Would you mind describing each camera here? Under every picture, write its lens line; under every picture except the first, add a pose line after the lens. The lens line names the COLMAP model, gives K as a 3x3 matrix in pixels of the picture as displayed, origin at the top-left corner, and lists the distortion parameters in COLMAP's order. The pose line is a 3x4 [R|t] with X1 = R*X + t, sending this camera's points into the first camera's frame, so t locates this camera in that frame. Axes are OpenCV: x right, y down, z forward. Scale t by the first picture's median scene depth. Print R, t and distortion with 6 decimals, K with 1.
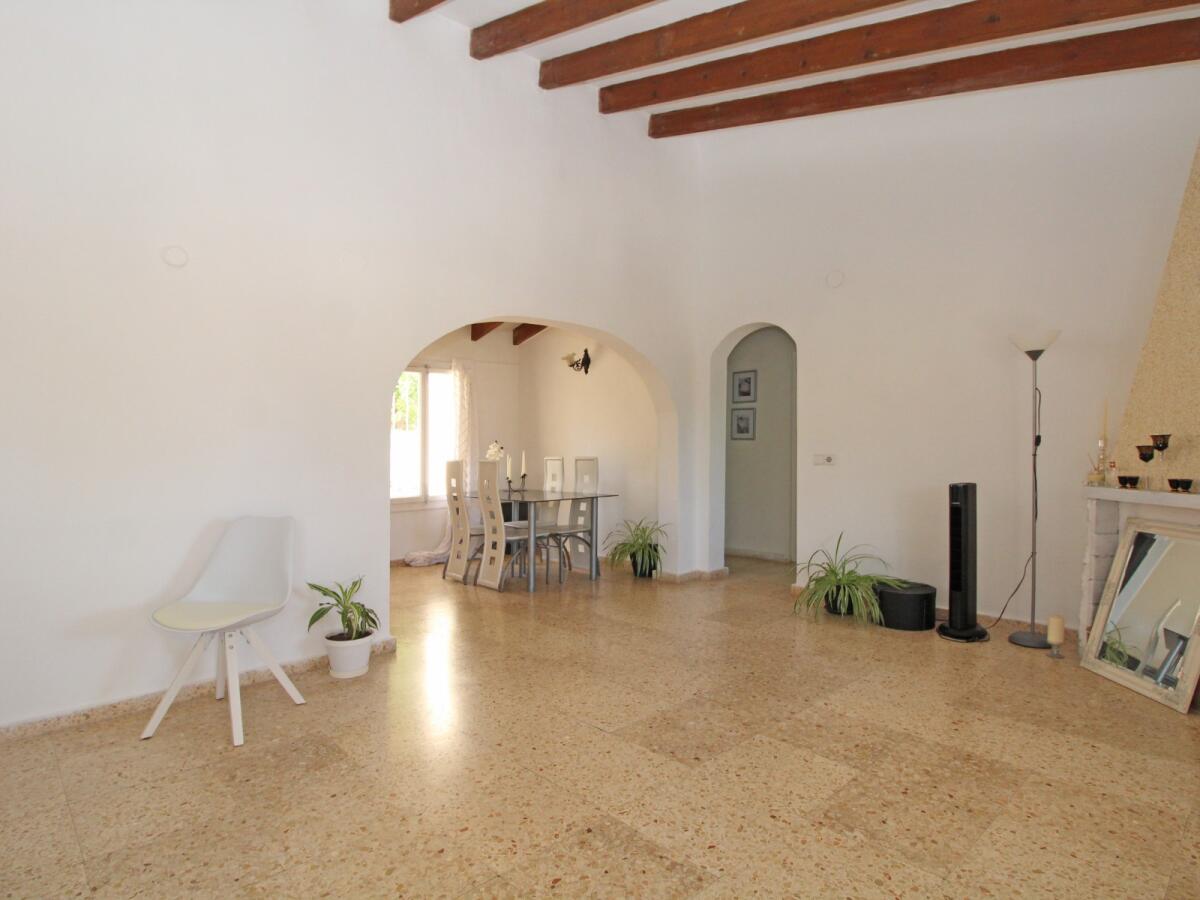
lens RADIAL K [[618.7, 0, 539.1], [0, 618.7, 443.9], [0, 0, 1]] dist [-0.004114, -0.002139]
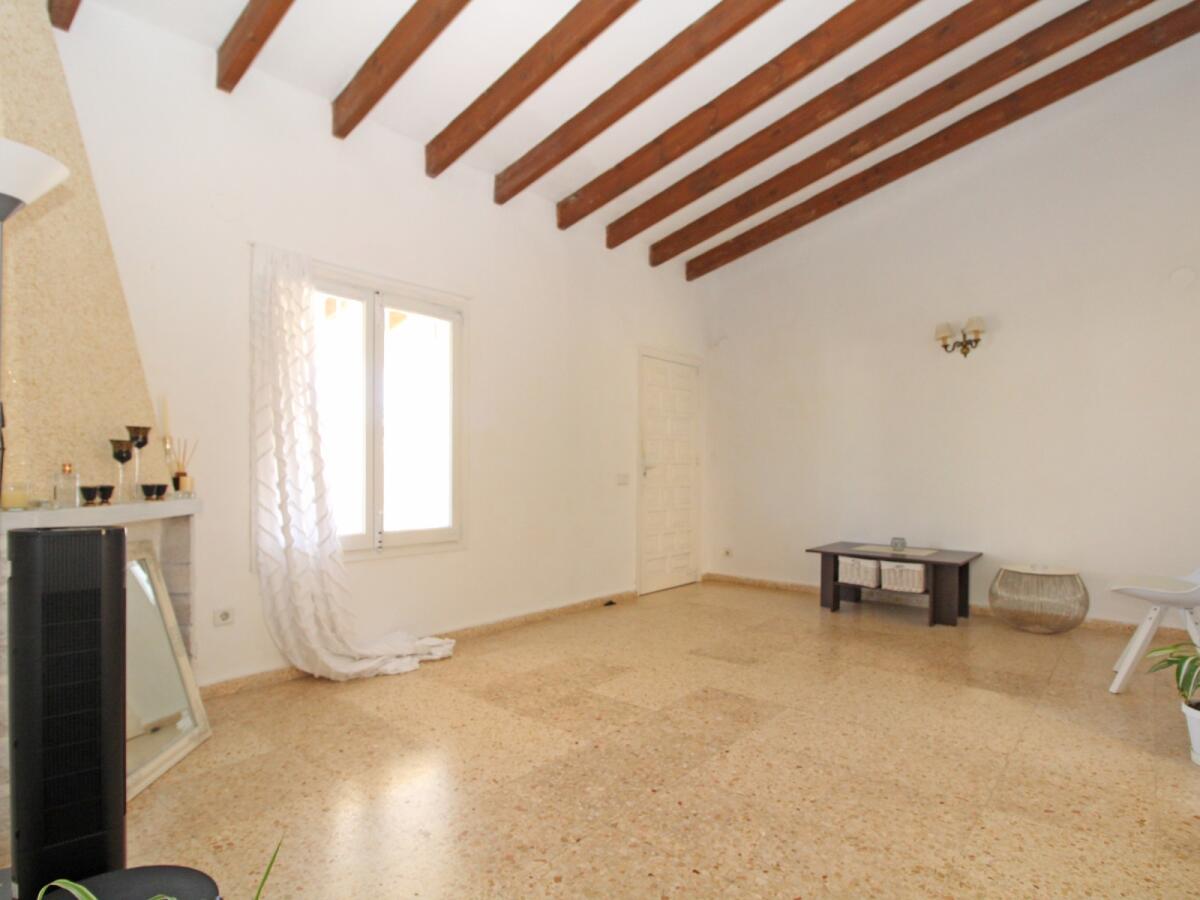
lens RADIAL K [[662.9, 0, 600.0], [0, 662.9, 499.8], [0, 0, 1]] dist [0.000810, -0.000179]
pose [[-0.979474, 0.022024, -0.200365, 0.591251], [0.014238, 0.999089, 0.040221, 0.047377], [0.201068, 0.036543, -0.978895, 1.836949]]
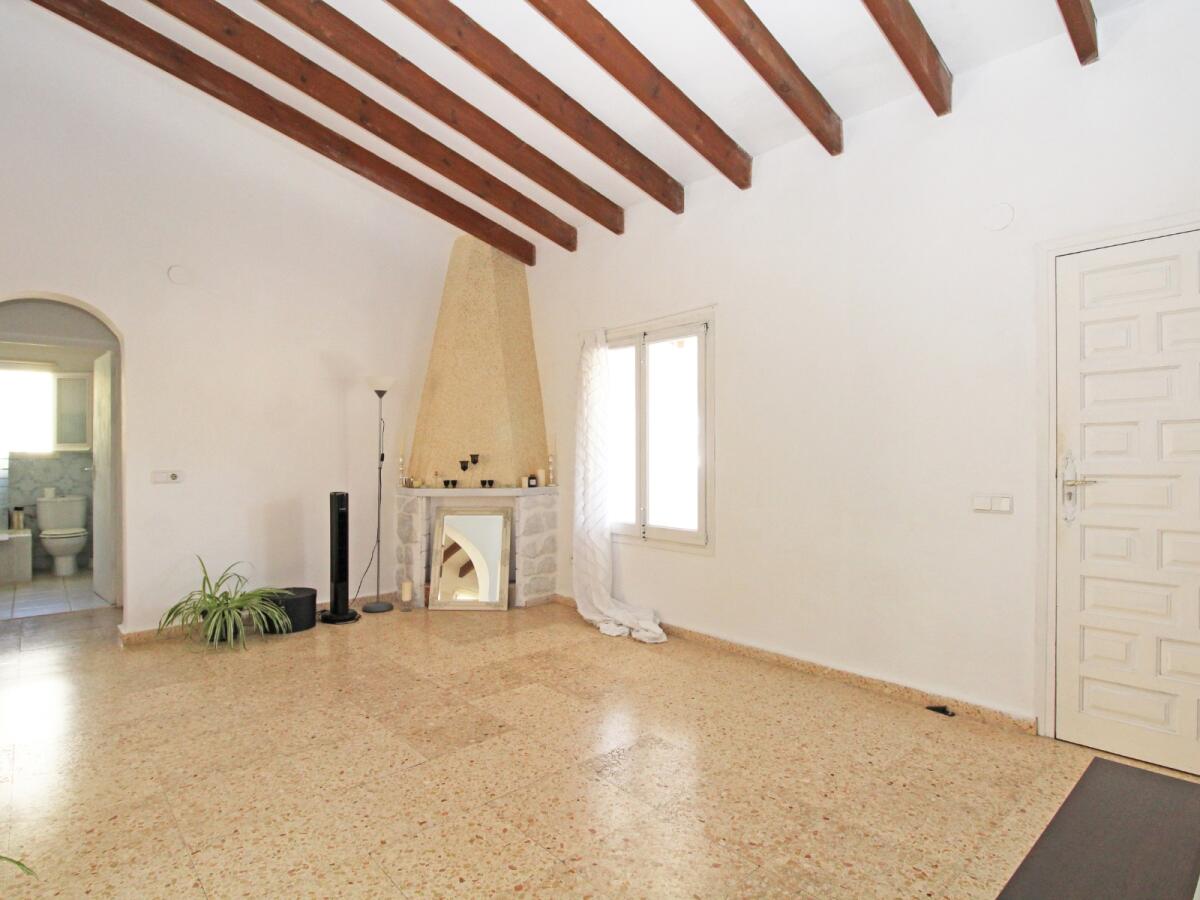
lens RADIAL K [[686.3, 0, 600.0], [0, 686.3, 450.0], [0, 0, 1]] dist [-0.005893, -0.002535]
pose [[-0.021919, 0.019306, 0.999573, -0.855026], [-0.000929, 0.999813, -0.019331, 0.008600], [-0.999759, -0.001352, -0.021897, 0.679276]]
